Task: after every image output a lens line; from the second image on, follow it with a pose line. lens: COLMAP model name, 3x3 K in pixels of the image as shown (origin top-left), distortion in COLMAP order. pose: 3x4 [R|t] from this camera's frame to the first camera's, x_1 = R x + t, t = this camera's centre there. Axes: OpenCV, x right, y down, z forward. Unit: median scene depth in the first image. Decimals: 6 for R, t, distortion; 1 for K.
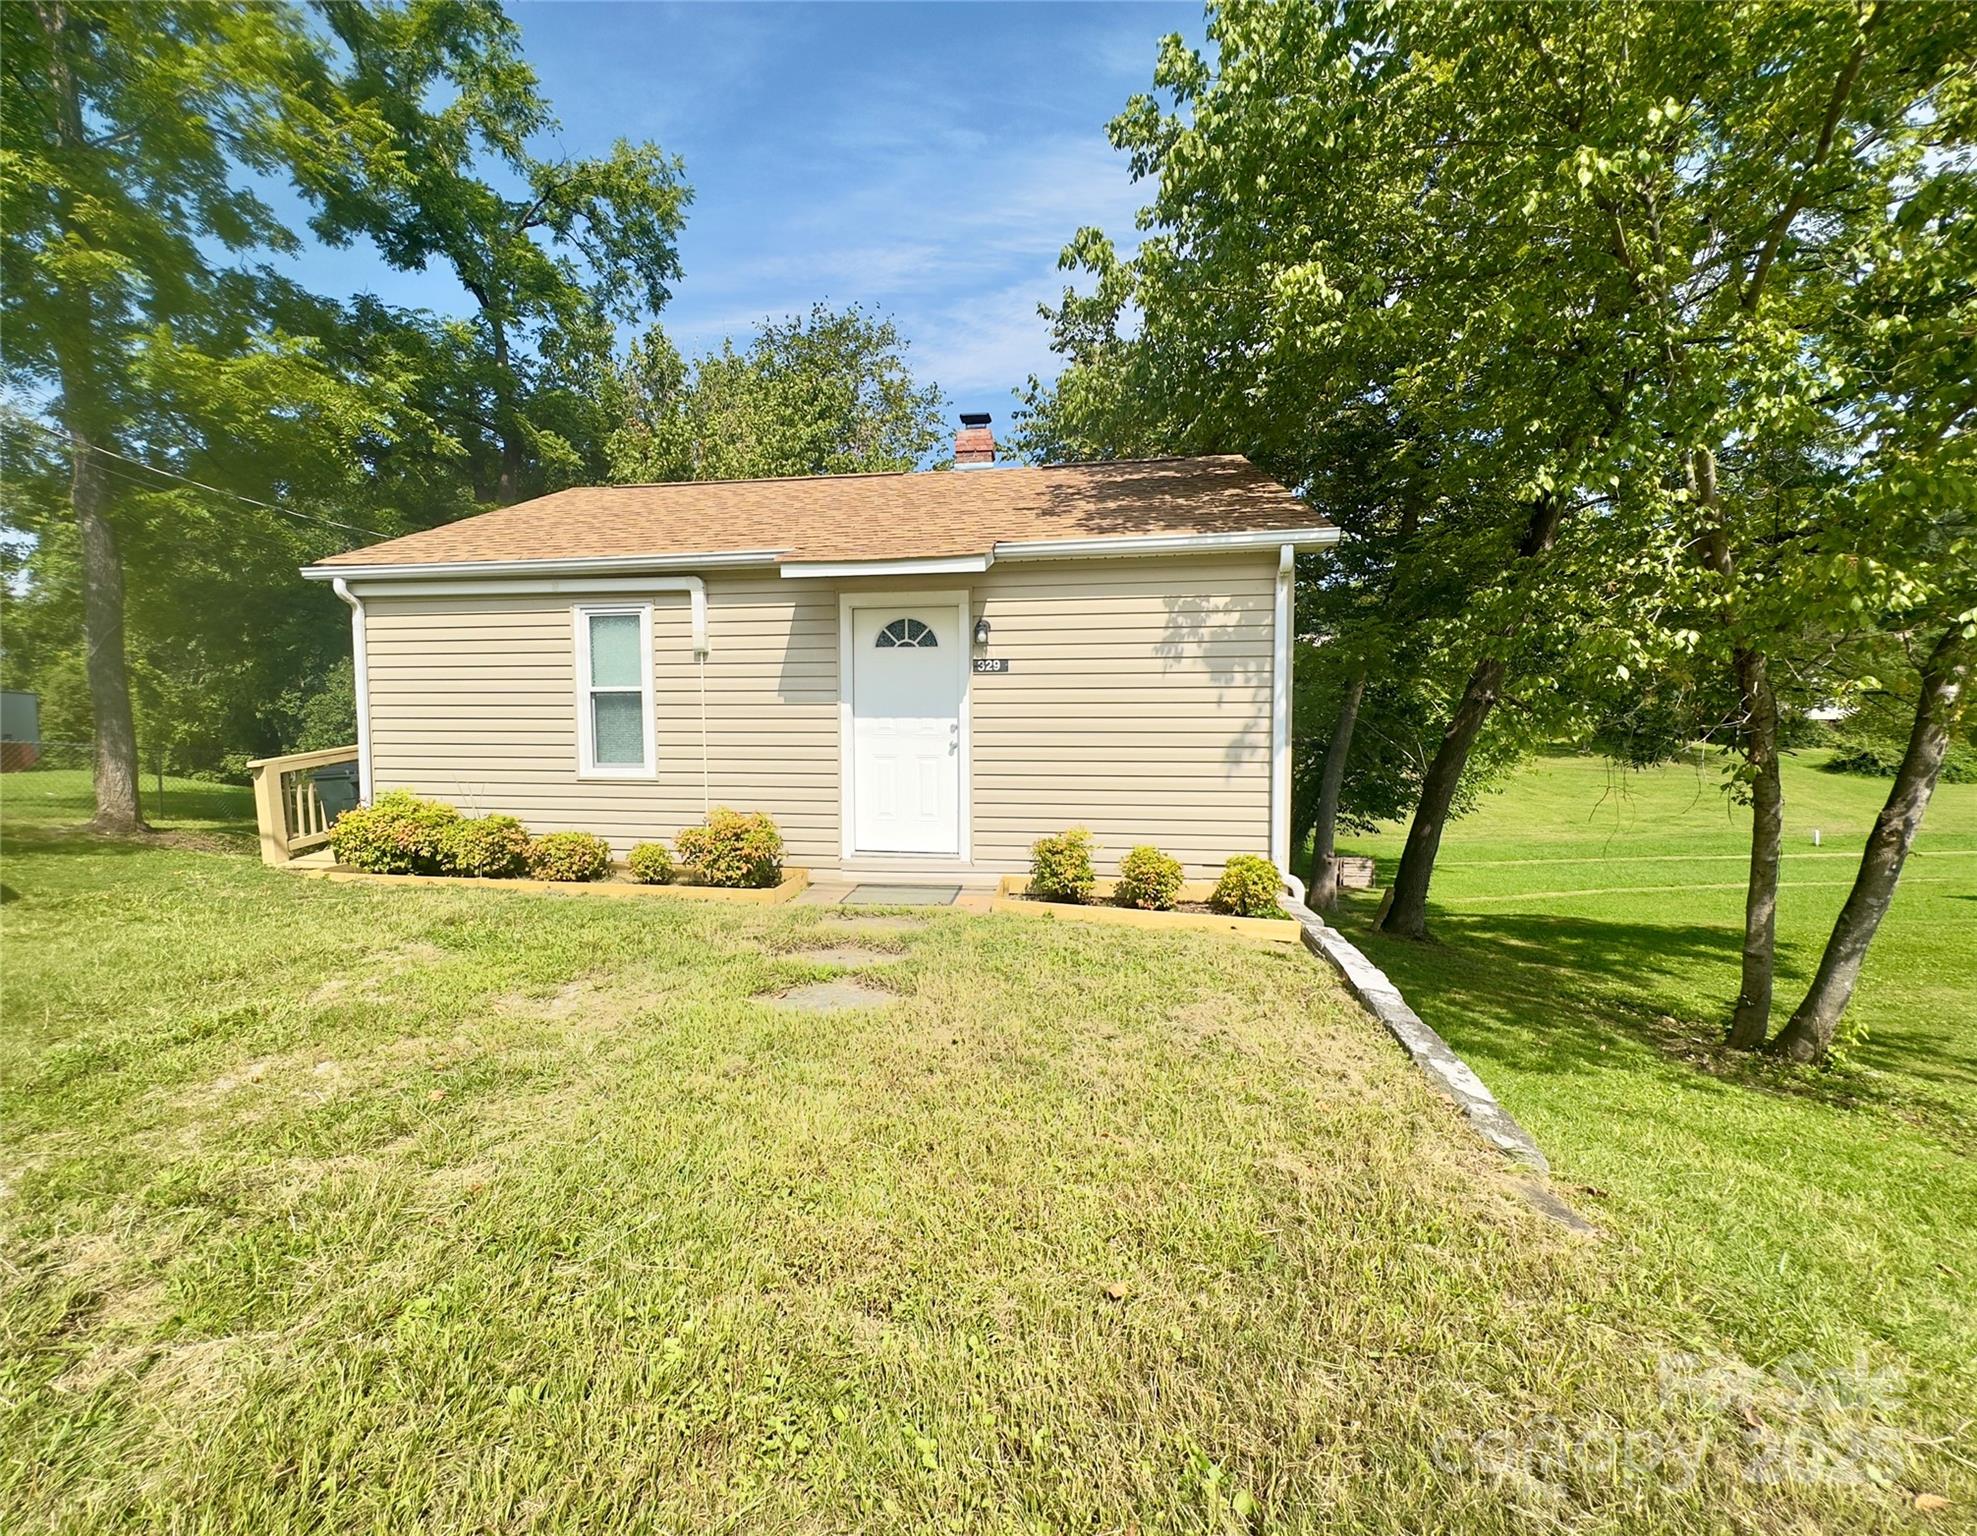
lens RADIAL K [[825.5, 0, 945.2], [0, 825.5, 766.8], [0, 0, 1]] dist [-0.000536, 0.002319]
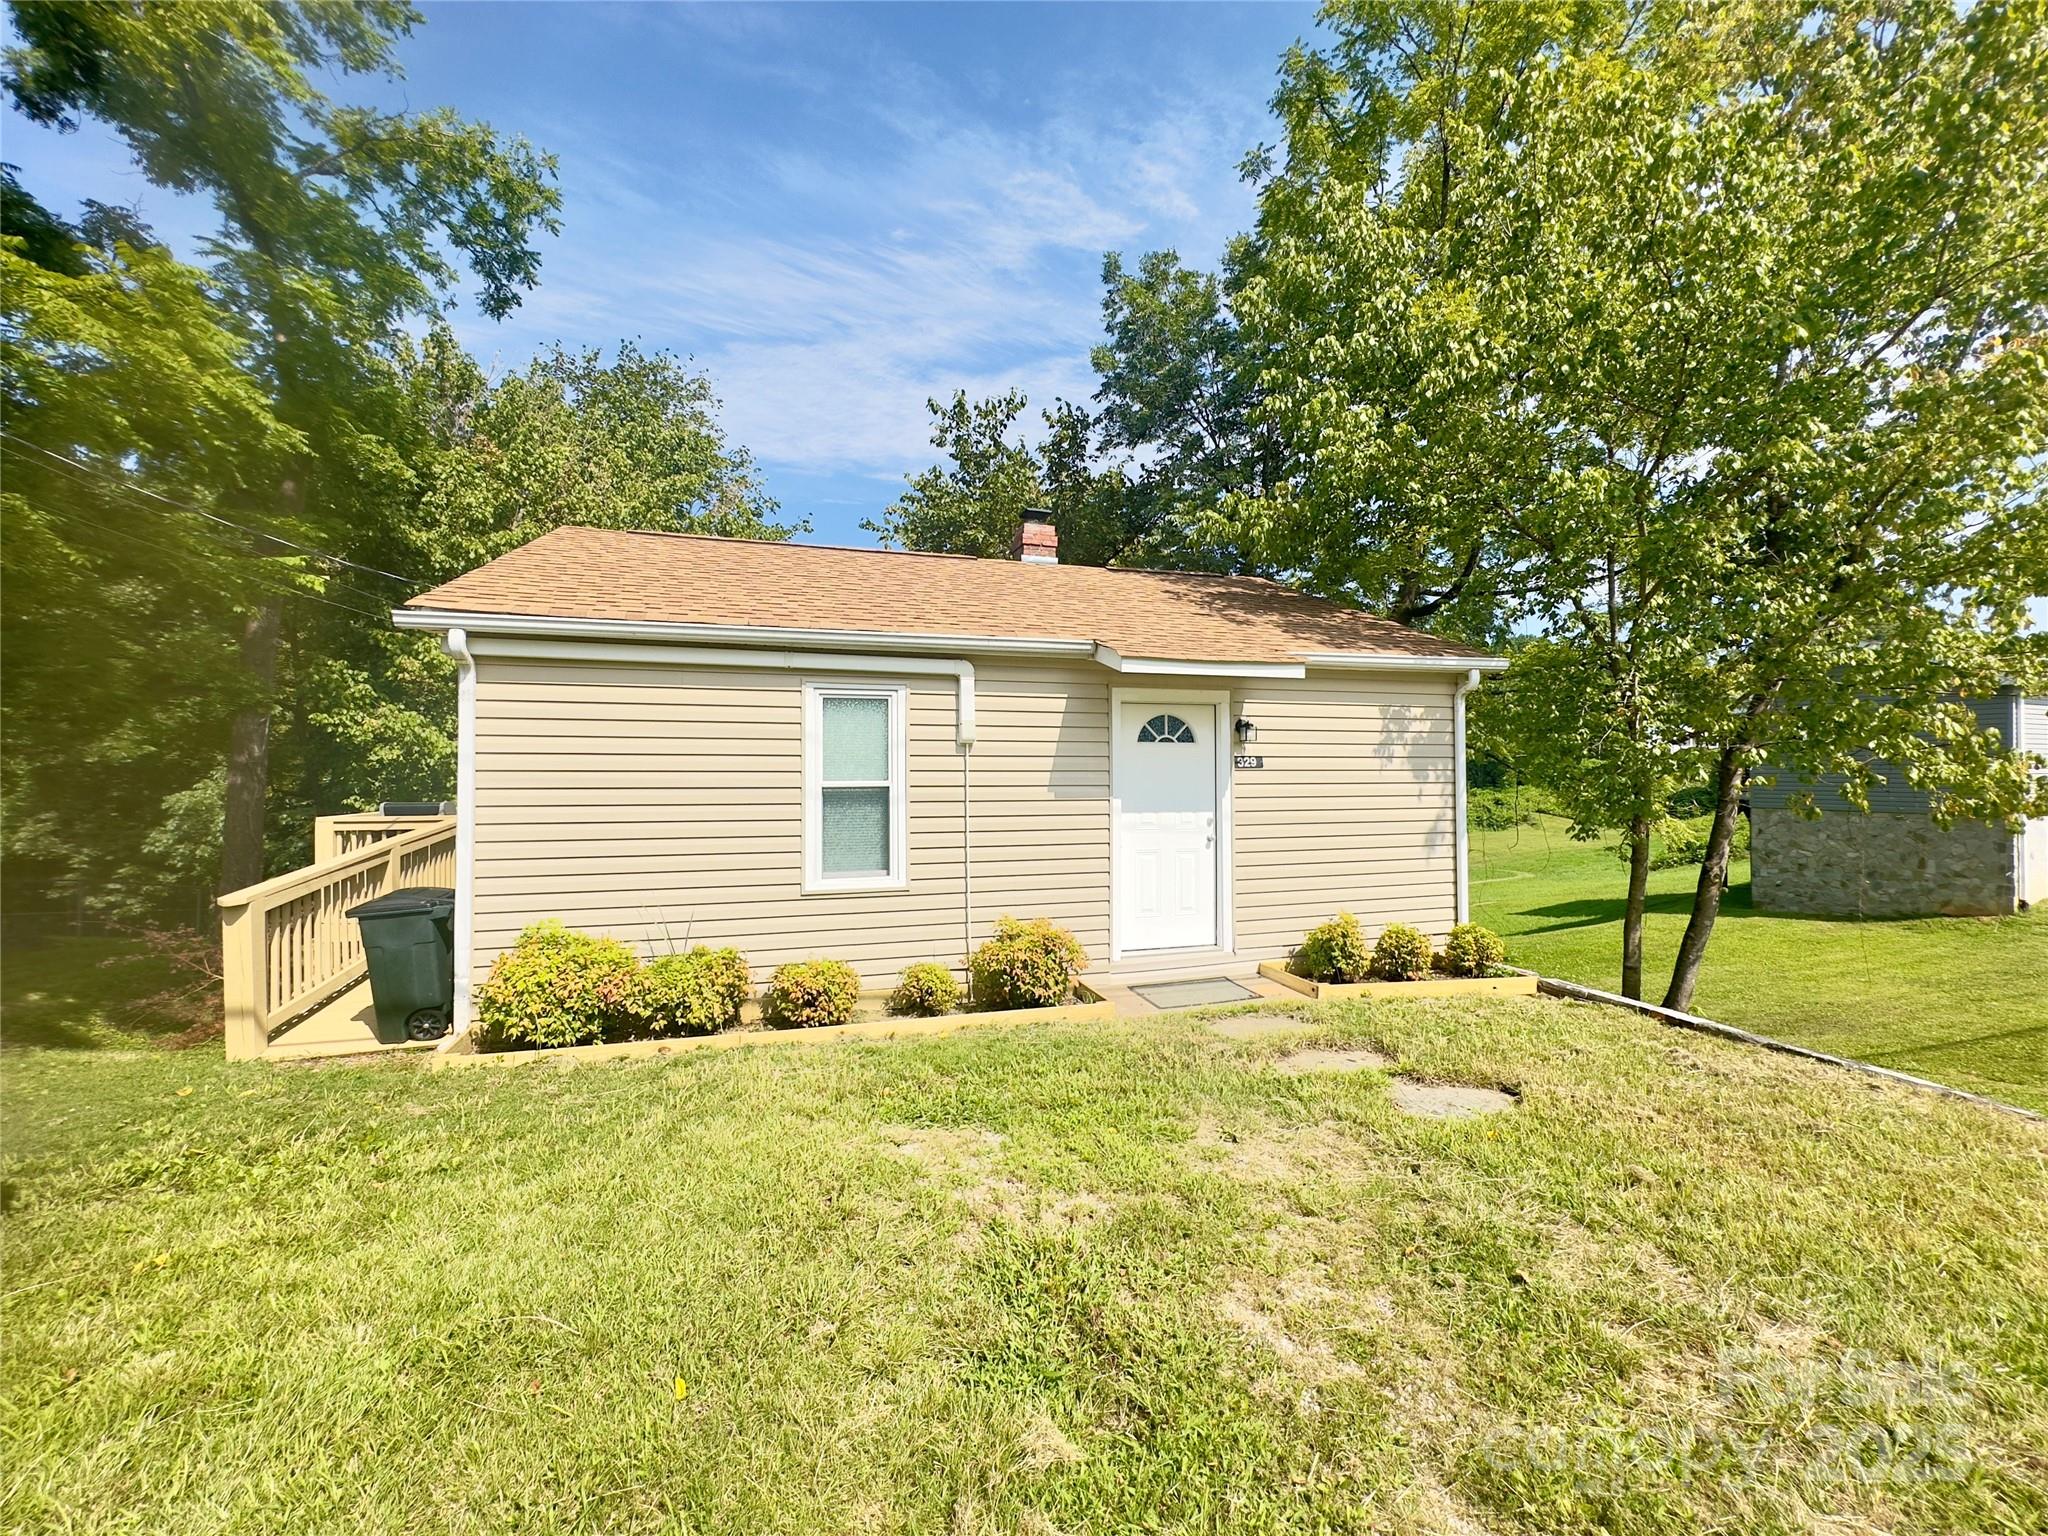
lens RADIAL K [[825.2, 0, 1018.9], [0, 825.2, 769.1], [0, 0, 1]] dist [-0.001007, -0.000052]
pose [[0.898144, 0.004155, 0.439683, -0.645130], [0.033462, 0.996410, -0.077769, -0.039551], [-0.438427, 0.084561, 0.894780, 0.175134]]
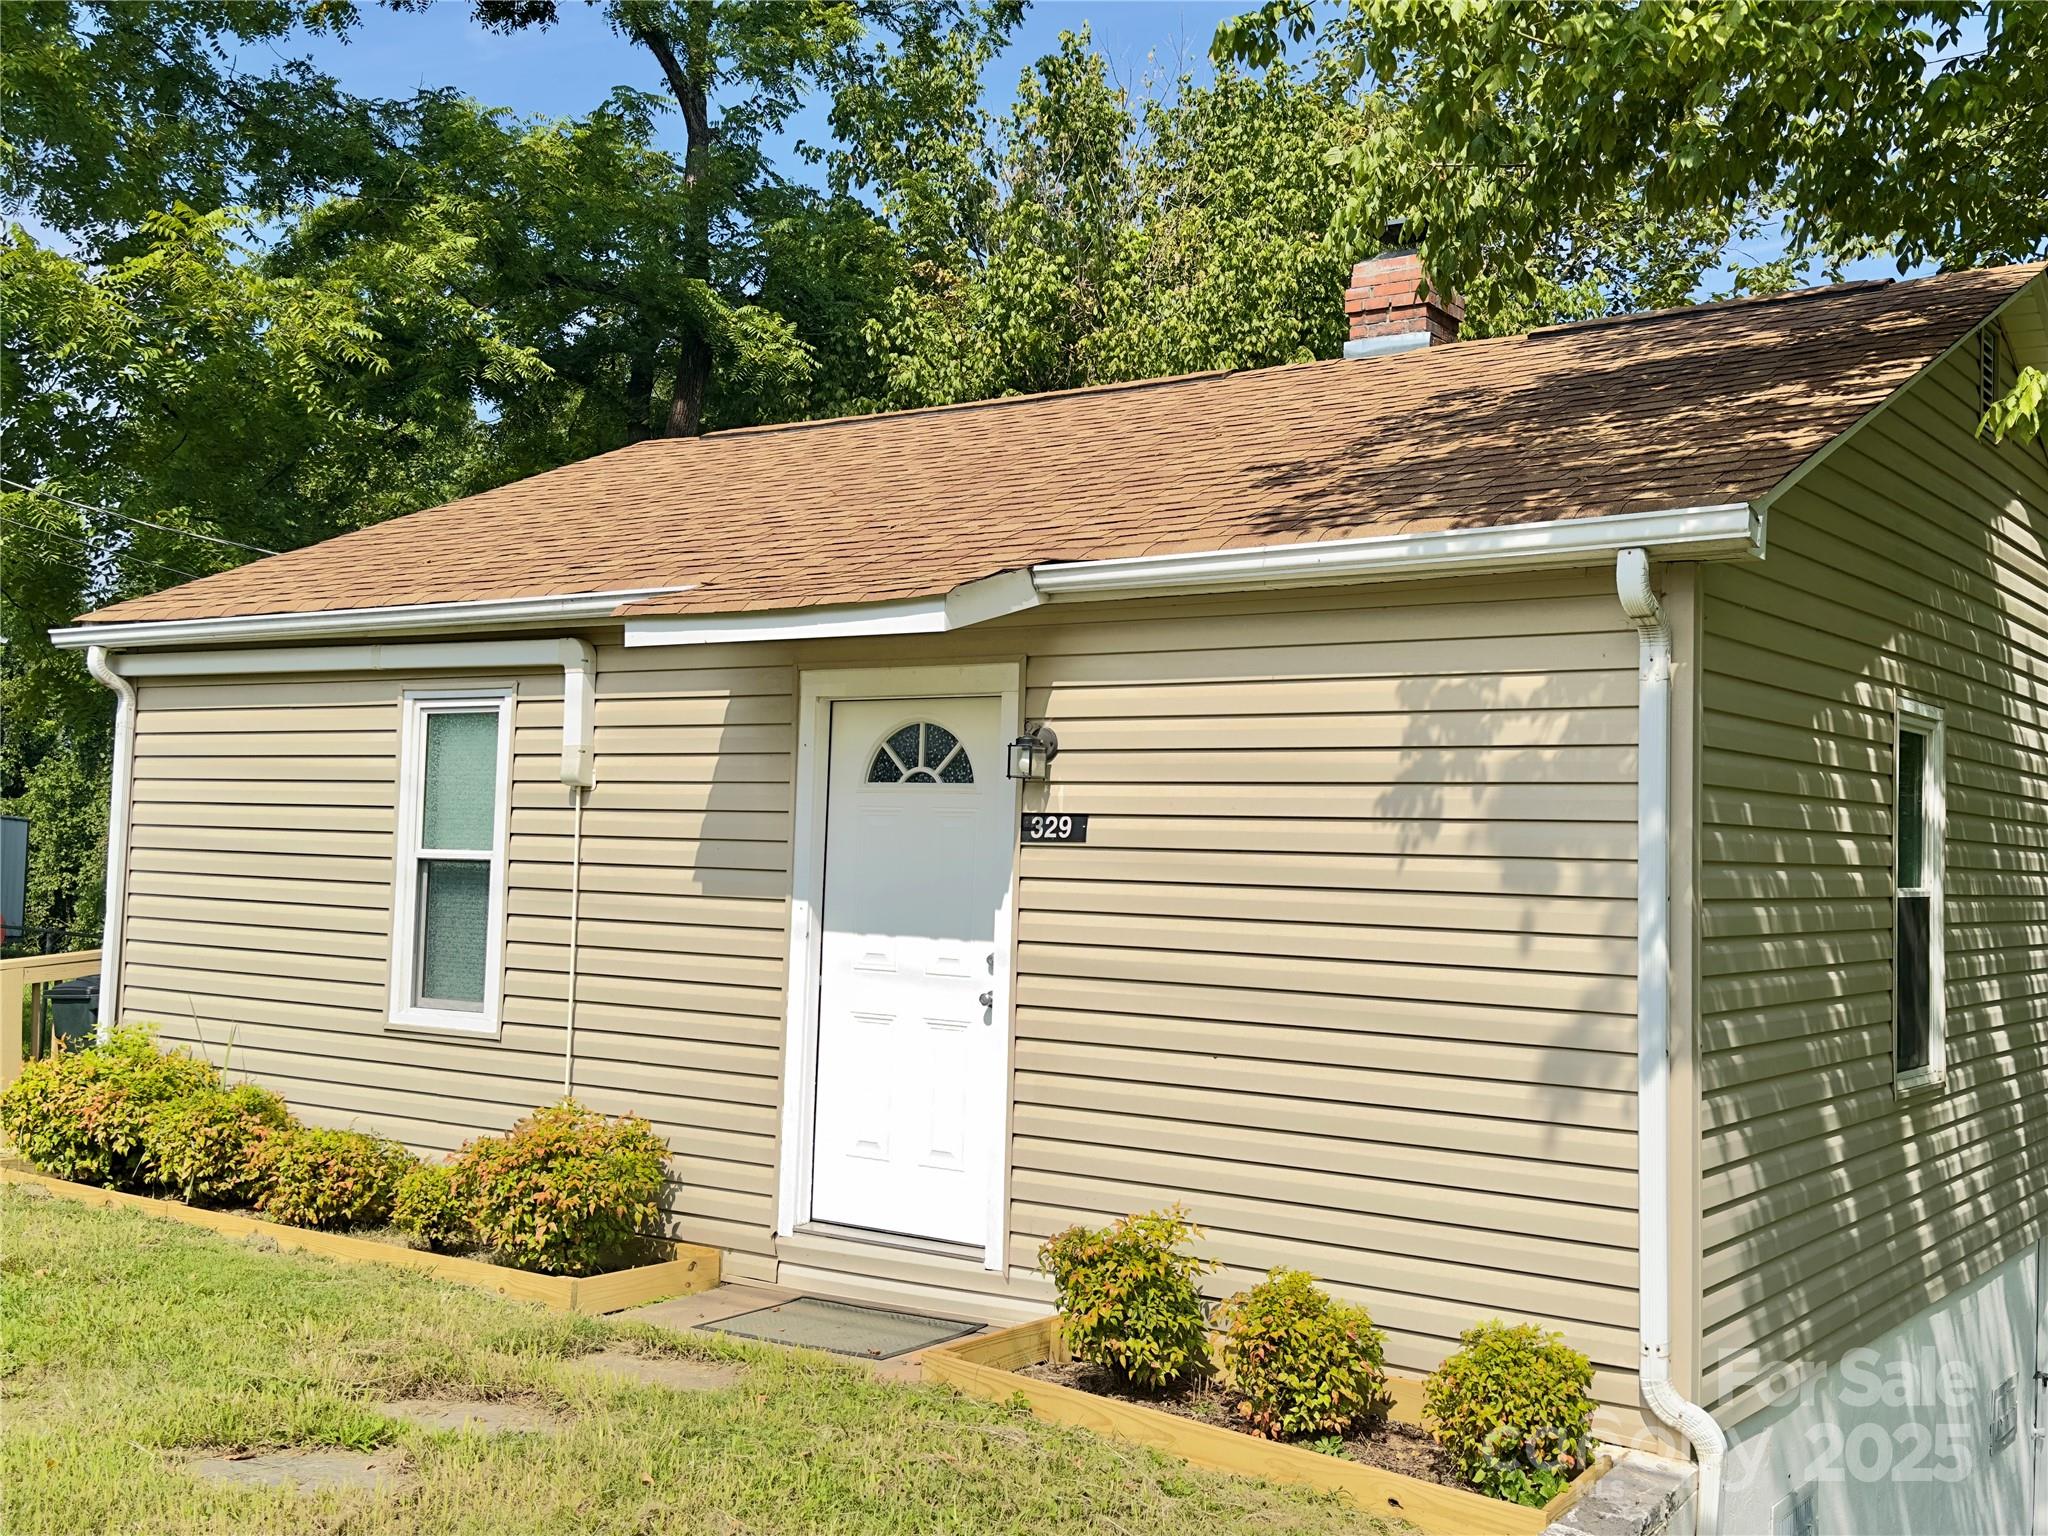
lens RADIAL K [[2171.8, 0, 1027.5], [0, 2171.8, 772.5], [0, 0, 1]] dist [0.073751, 0.000000]
pose [[0.895500, 0.012268, -0.444893, 0.541205], [-0.068128, 0.991618, -0.109787, -0.021107], [0.439817, 0.128624, 0.888829, -0.055111]]
